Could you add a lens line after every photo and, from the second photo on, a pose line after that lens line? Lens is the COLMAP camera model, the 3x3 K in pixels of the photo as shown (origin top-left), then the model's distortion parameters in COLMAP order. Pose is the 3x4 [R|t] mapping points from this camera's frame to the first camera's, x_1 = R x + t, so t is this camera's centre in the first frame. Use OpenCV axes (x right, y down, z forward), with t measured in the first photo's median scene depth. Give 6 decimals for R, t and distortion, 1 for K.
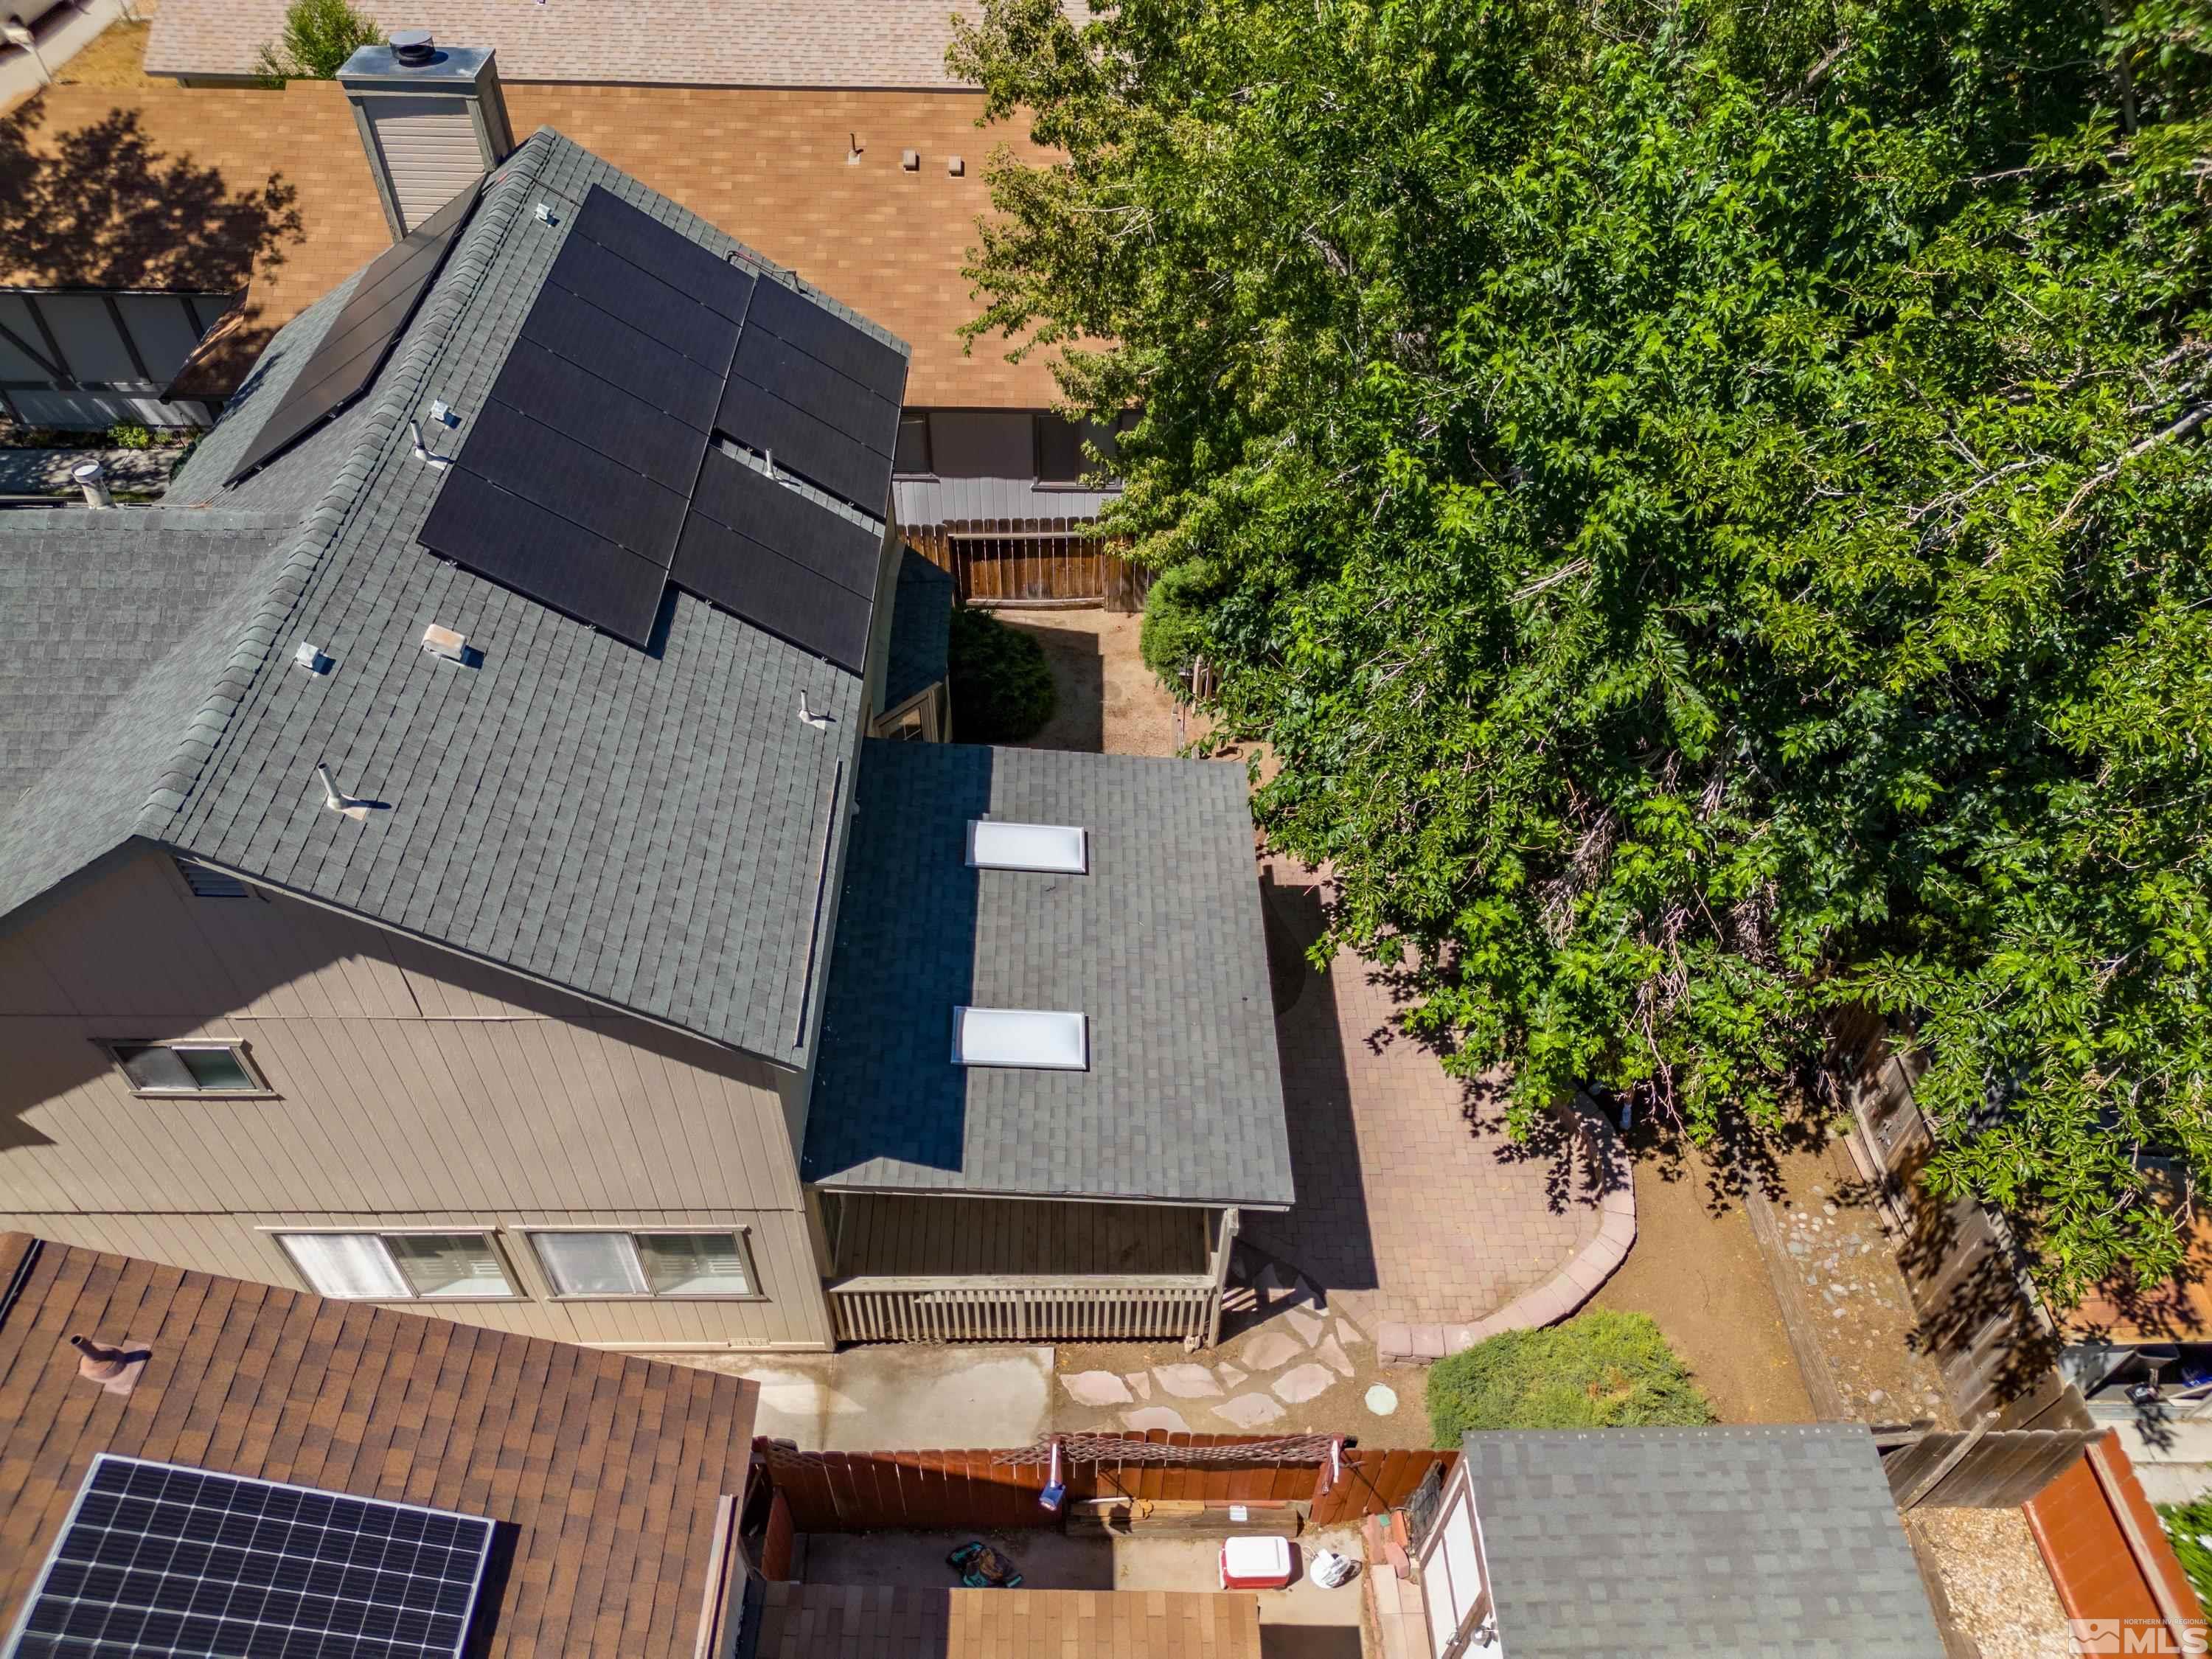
lens RADIAL K [[1534.0, 0, 1106.0], [0, 1534.0, 829.5], [0, 0, 1]] dist [0.027525, -0.000689]
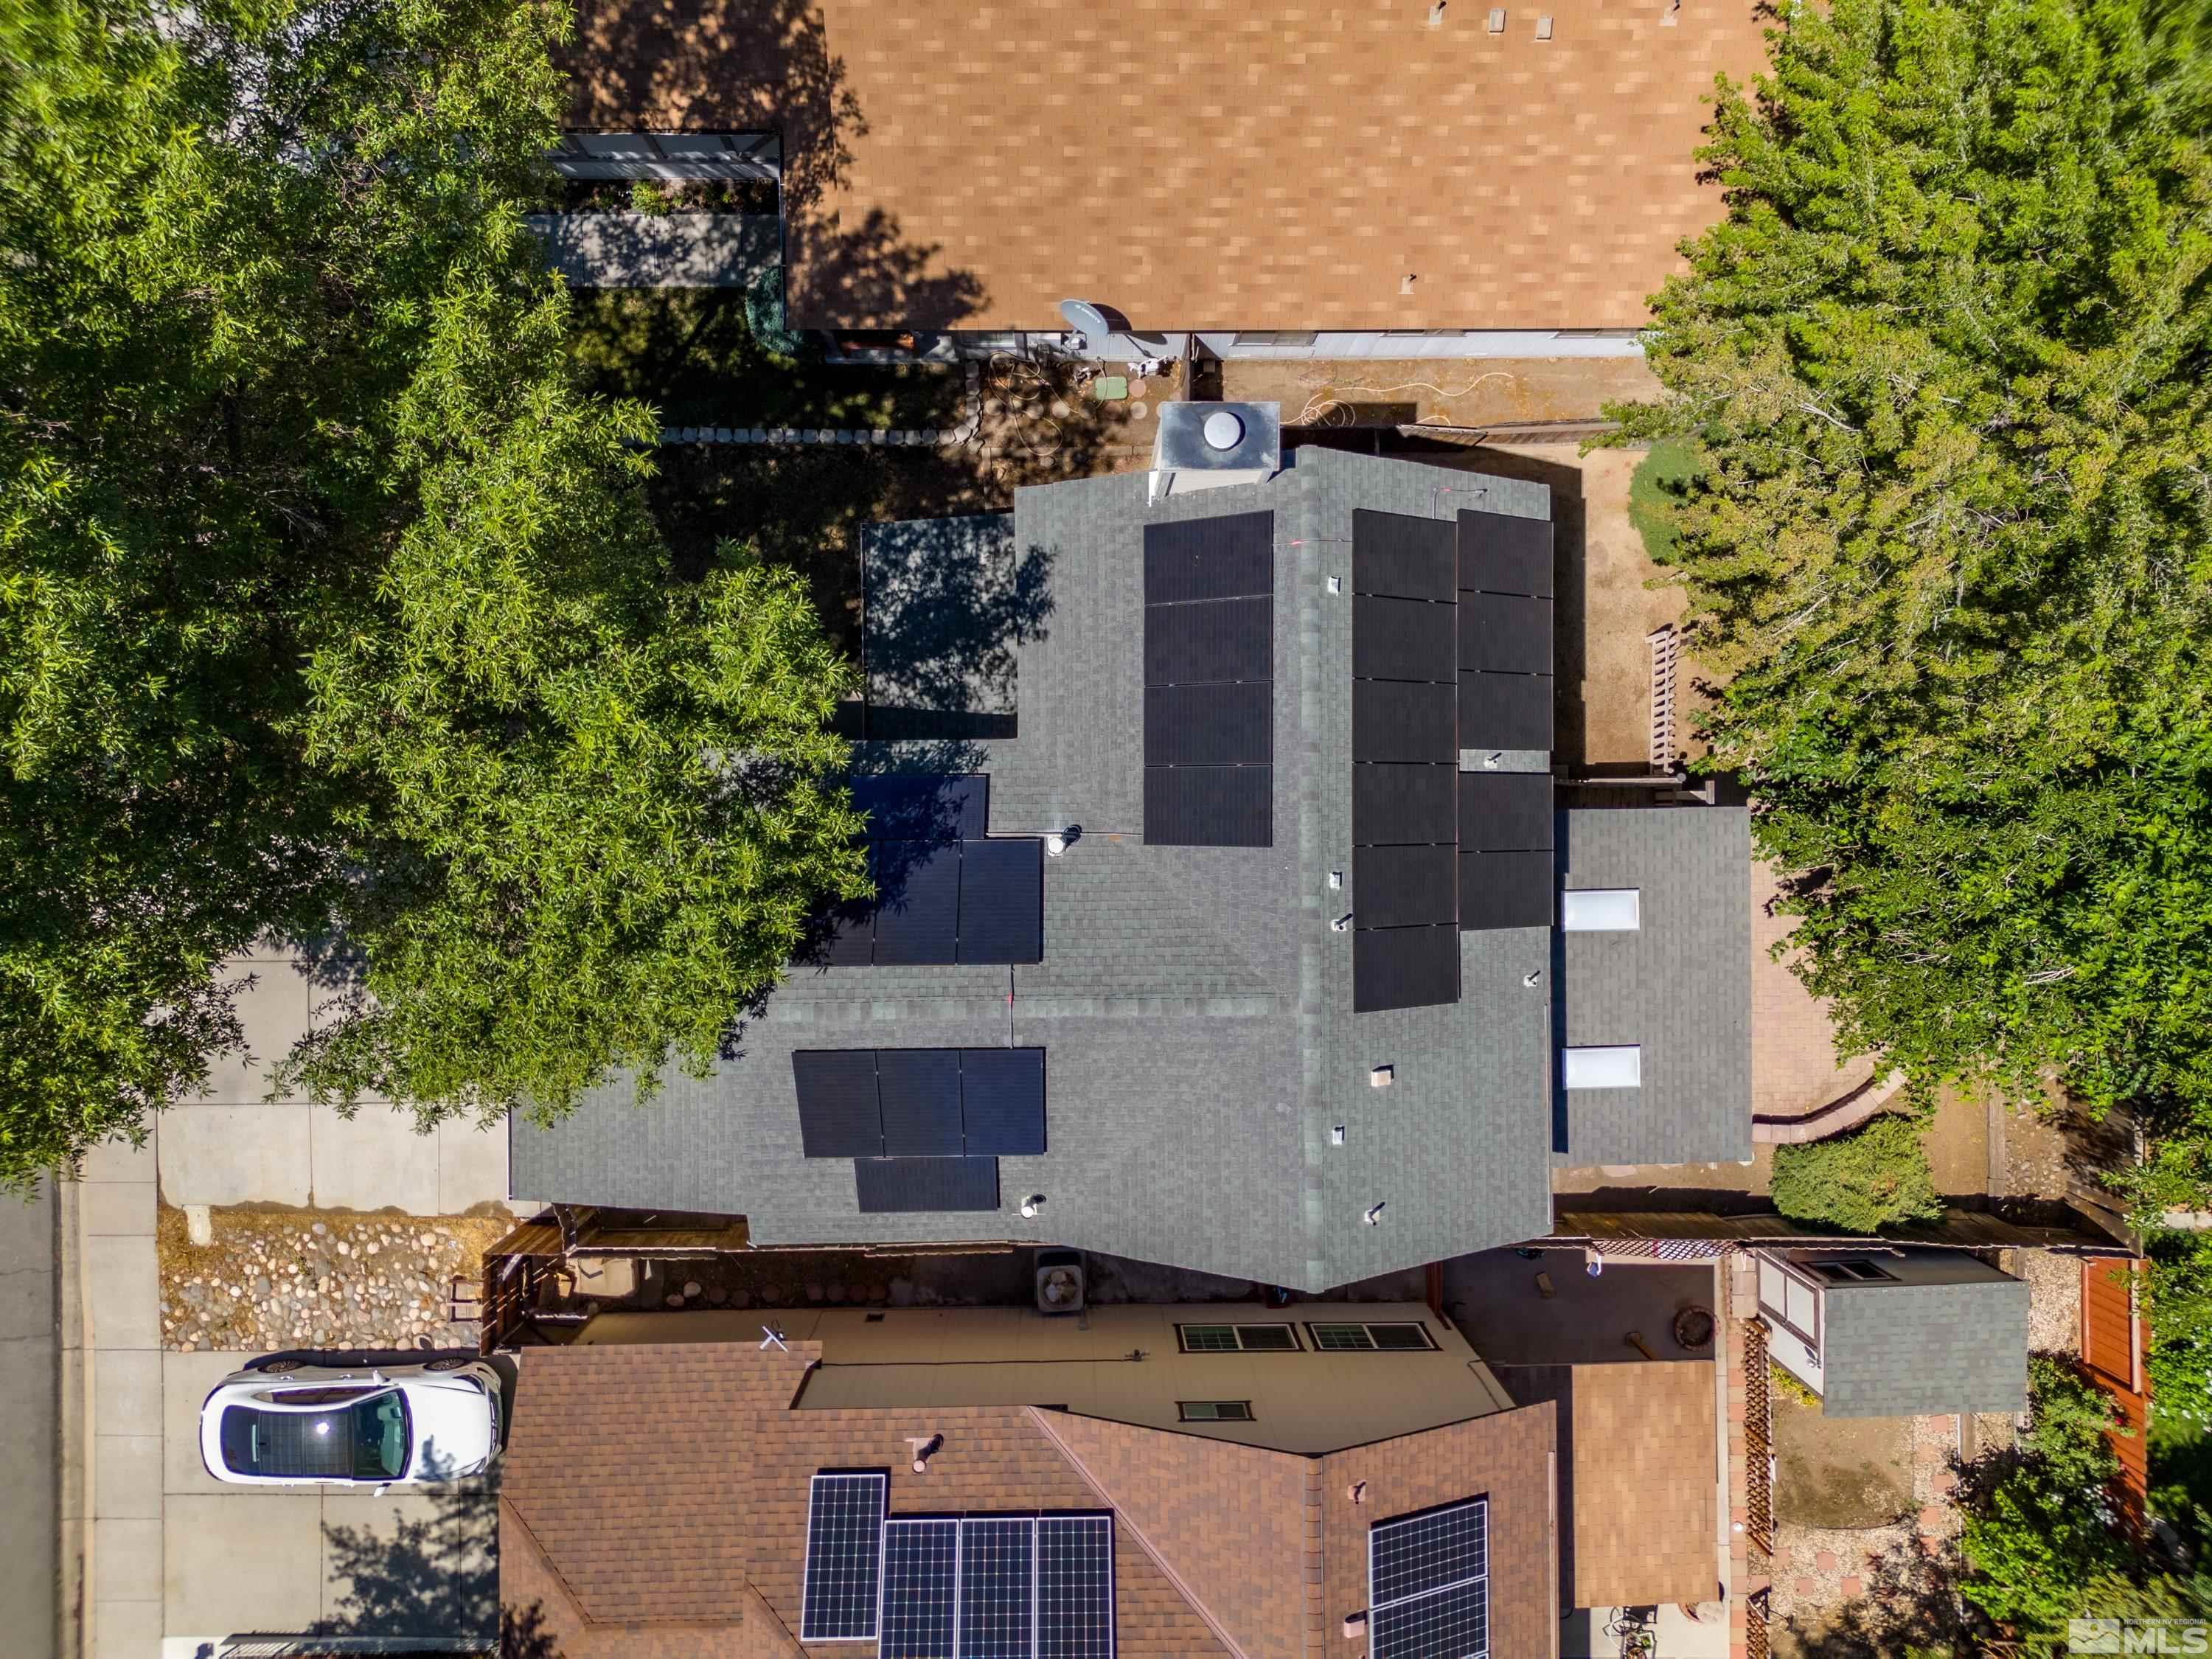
lens RADIAL K [[1534.0, 0, 1106.0], [0, 1534.0, 829.5], [0, 0, 1]] dist [0.027525, -0.000689]
pose [[0.999984, 0.004677, -0.003302, -0.364038], [-0.000988, 0.709032, 0.705176, -0.759630], [0.005639, -0.705161, 0.709025, -0.011297]]
